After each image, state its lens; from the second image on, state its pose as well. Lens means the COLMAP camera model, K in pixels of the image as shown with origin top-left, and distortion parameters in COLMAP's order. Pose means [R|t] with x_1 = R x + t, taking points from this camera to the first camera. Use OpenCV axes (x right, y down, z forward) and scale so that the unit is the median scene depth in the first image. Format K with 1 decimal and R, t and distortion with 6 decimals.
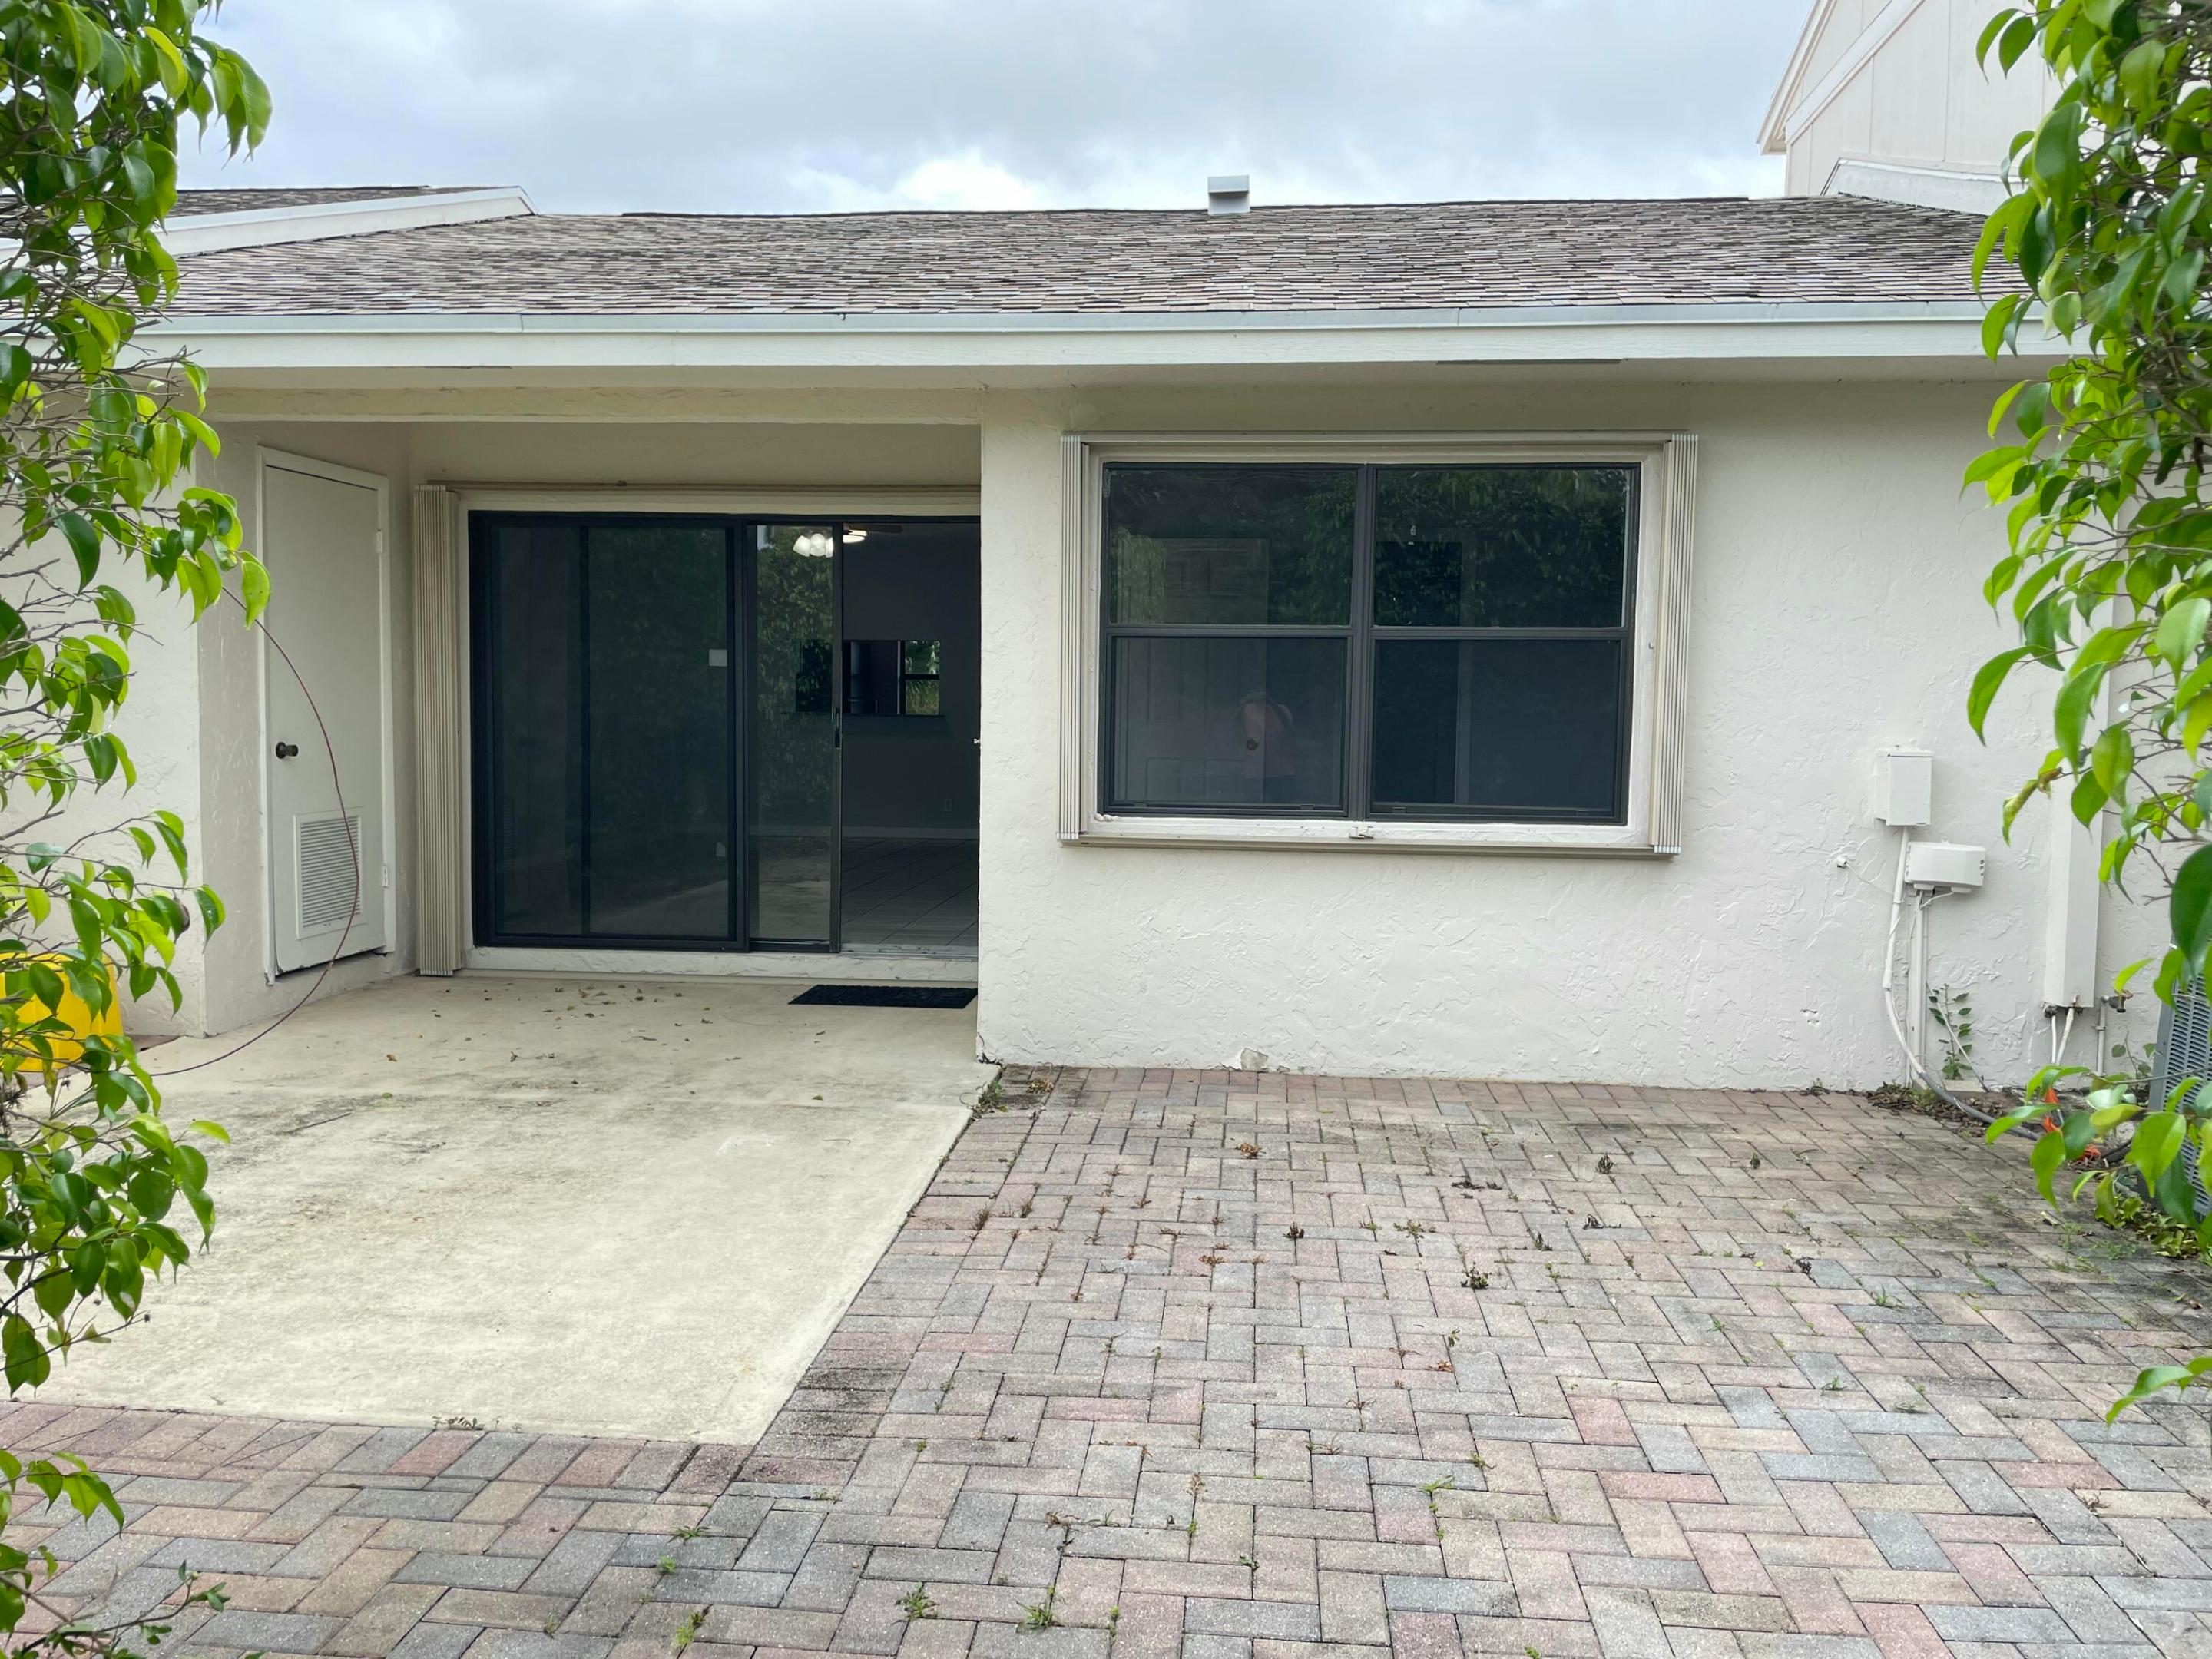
lens RADIAL K [[1677.1, 0, 1087.0], [0, 1677.1, 816.6], [0, 0, 1]] dist [0.095950, -0.135951]
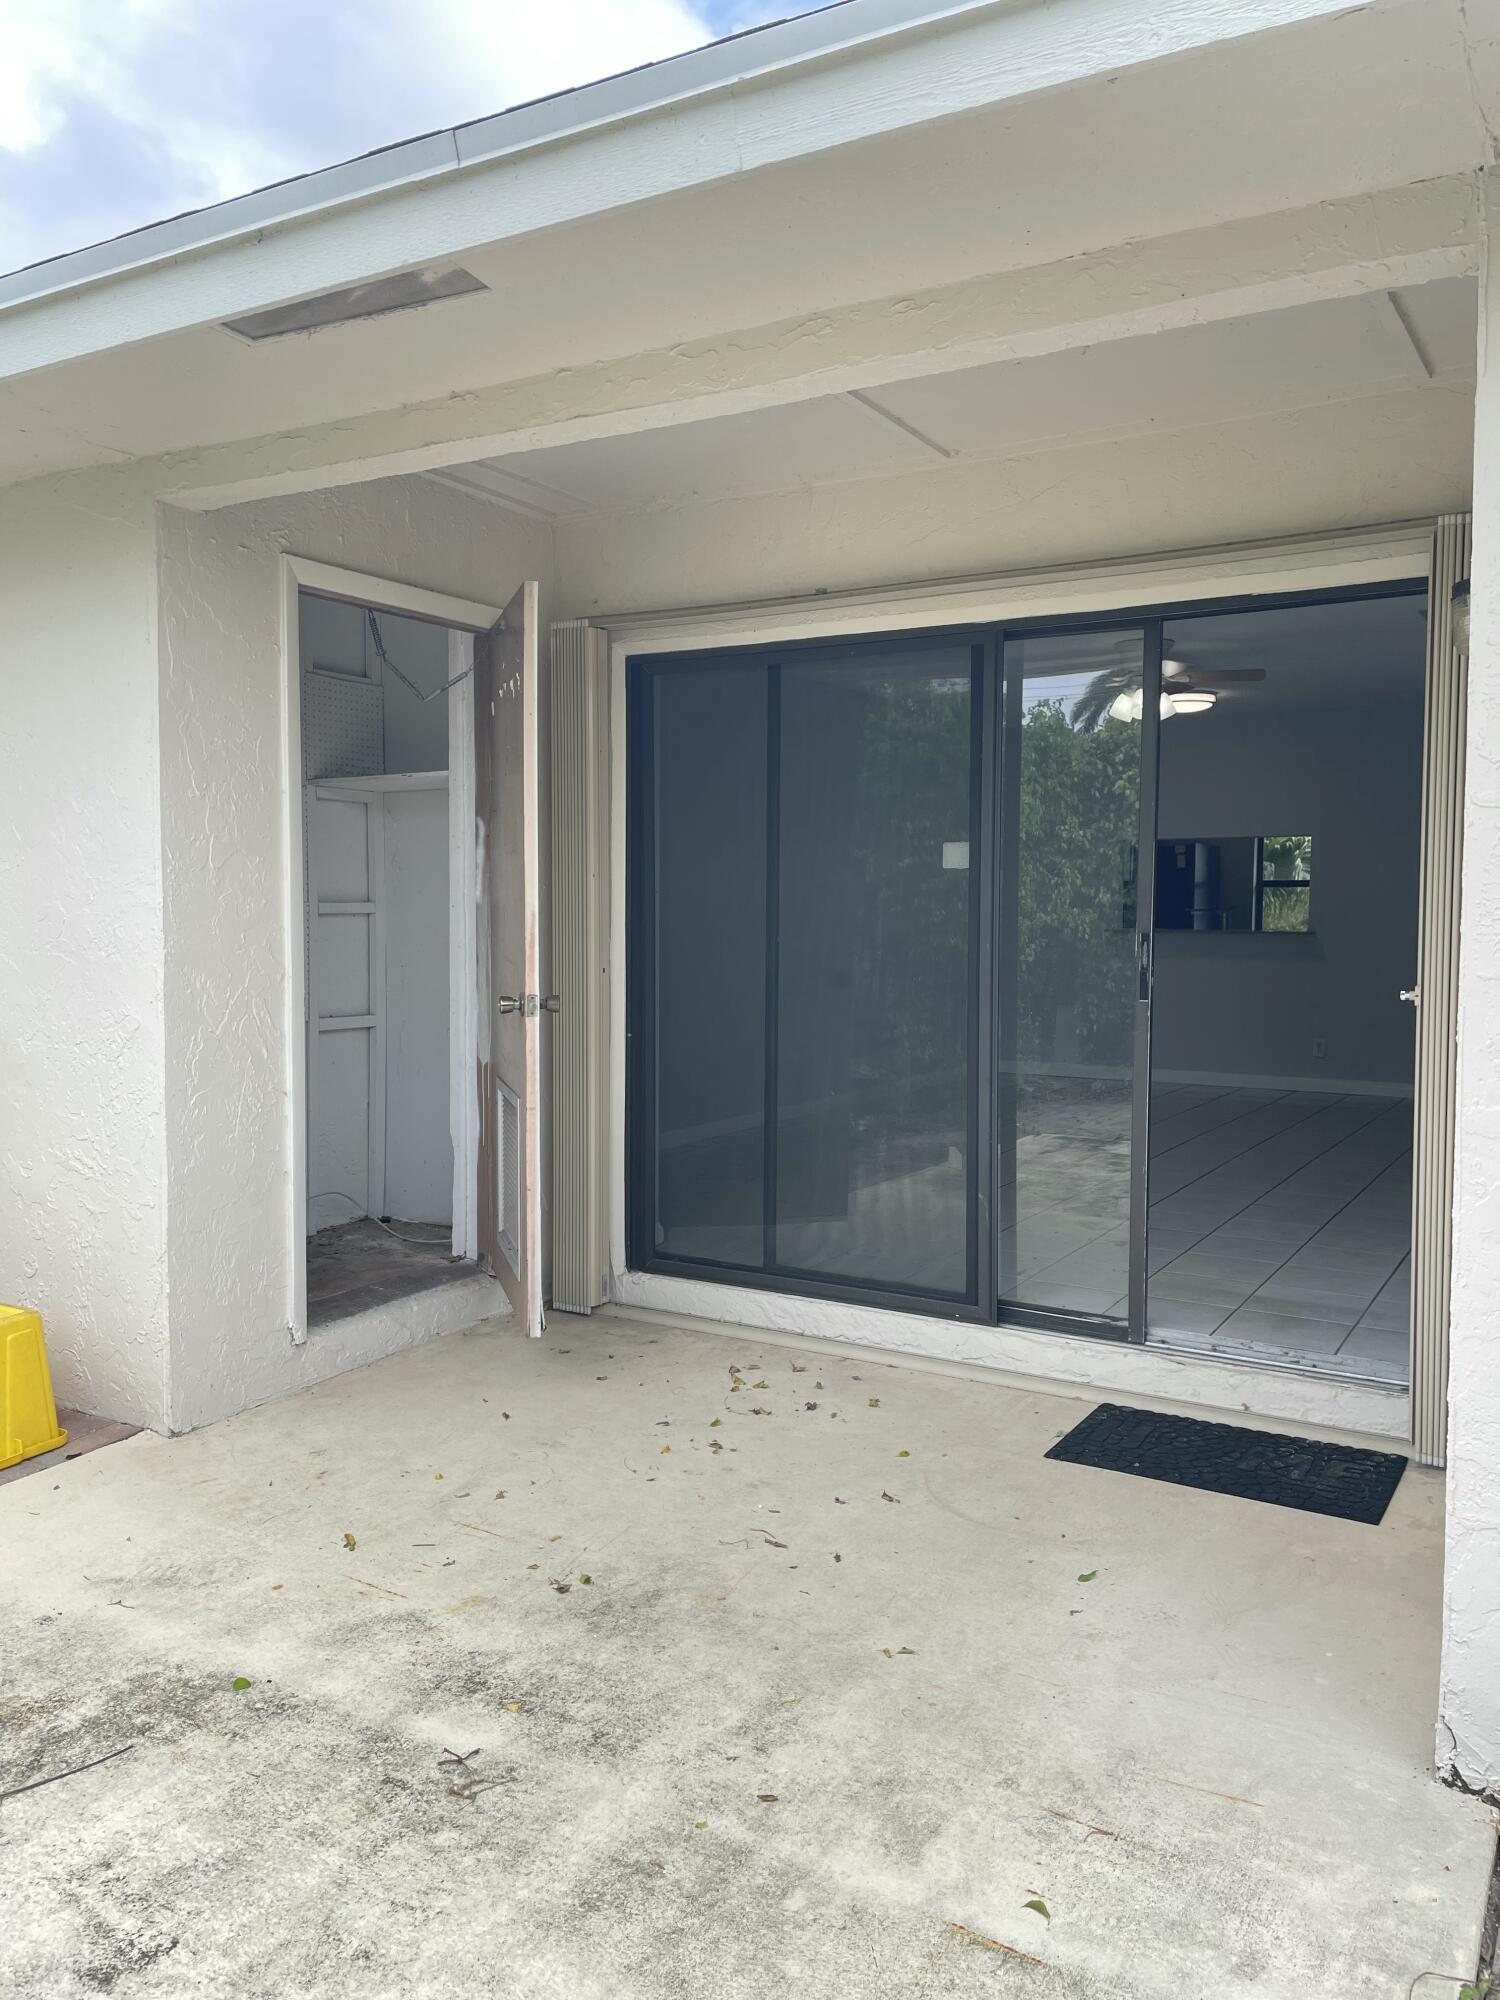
lens RADIAL K [[1516.4, 0, 778.3], [0, 1516.4, 993.2], [0, 0, 1]] dist [0.095950, -0.135951]
pose [[0.916075, 0.013332, -0.400785, -0.049998], [-0.019560, 0.999743, -0.011452, -0.034270], [0.400529, 0.018331, 0.916101, 0.446971]]
